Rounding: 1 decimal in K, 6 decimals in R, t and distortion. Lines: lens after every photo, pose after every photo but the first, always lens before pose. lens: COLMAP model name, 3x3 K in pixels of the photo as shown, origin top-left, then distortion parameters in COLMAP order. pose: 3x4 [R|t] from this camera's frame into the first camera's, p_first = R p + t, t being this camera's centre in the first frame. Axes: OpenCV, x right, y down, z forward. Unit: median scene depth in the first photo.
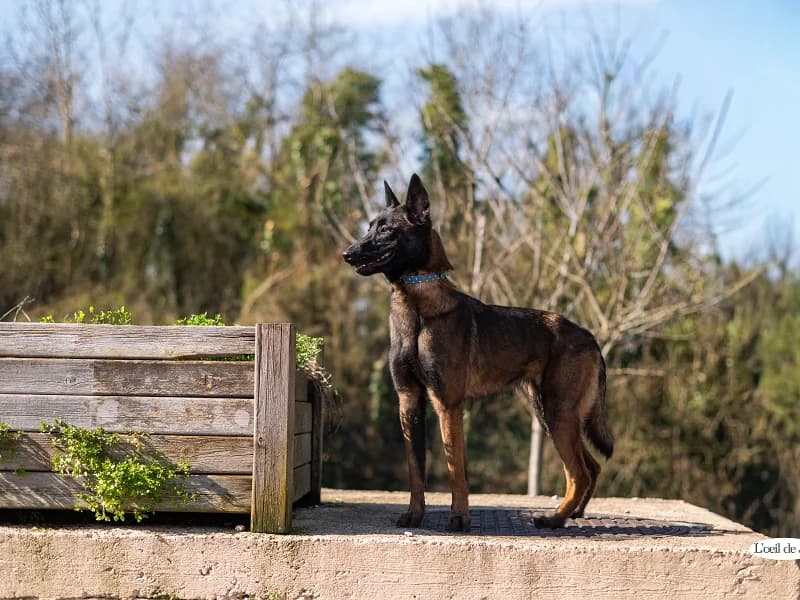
lens RADIAL K [[1305.4, 0, 400.0], [0, 1305.4, 300.0], [0, 0, 1]] dist [-0.015632, 0.028446]
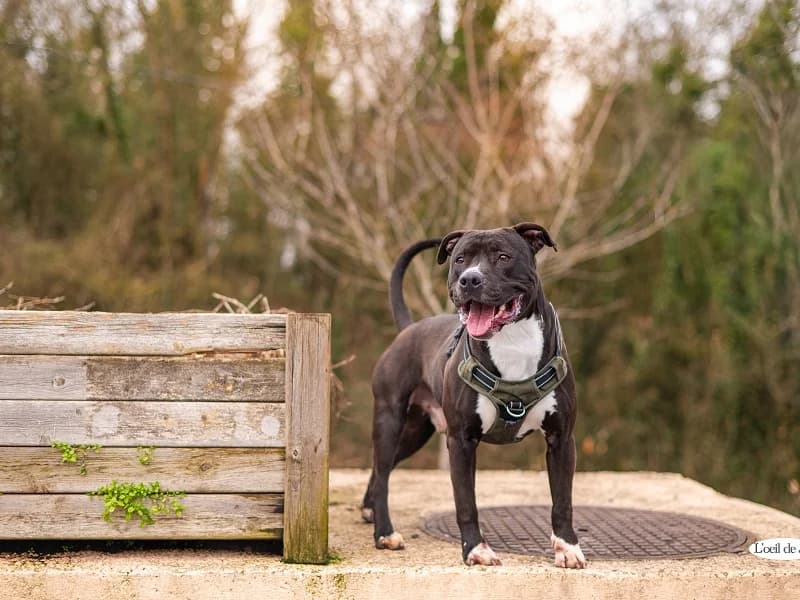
lens RADIAL K [[1305.4, 0, 400.0], [0, 1305.4, 300.0], [0, 0, 1]] dist [-0.015632, 0.028446]
pose [[0.991967, -0.001489, 0.126487, -0.143400], [-0.006812, 0.997851, 0.065170, -0.045016], [-0.126312, -0.065508, 0.989825, 0.166465]]
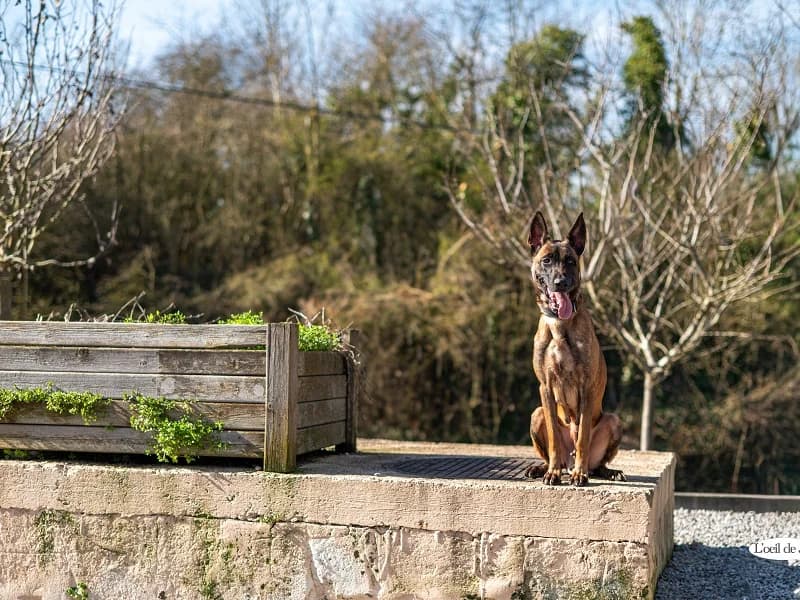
lens RADIAL K [[1305.4, 0, 400.0], [0, 1305.4, 300.0], [0, 0, 1]] dist [-0.015632, 0.028446]
pose [[0.983664, -0.008892, -0.179795, 0.279713], [0.016186, 0.999103, 0.039142, -0.058901], [0.179286, -0.041413, 0.982925, -0.345995]]
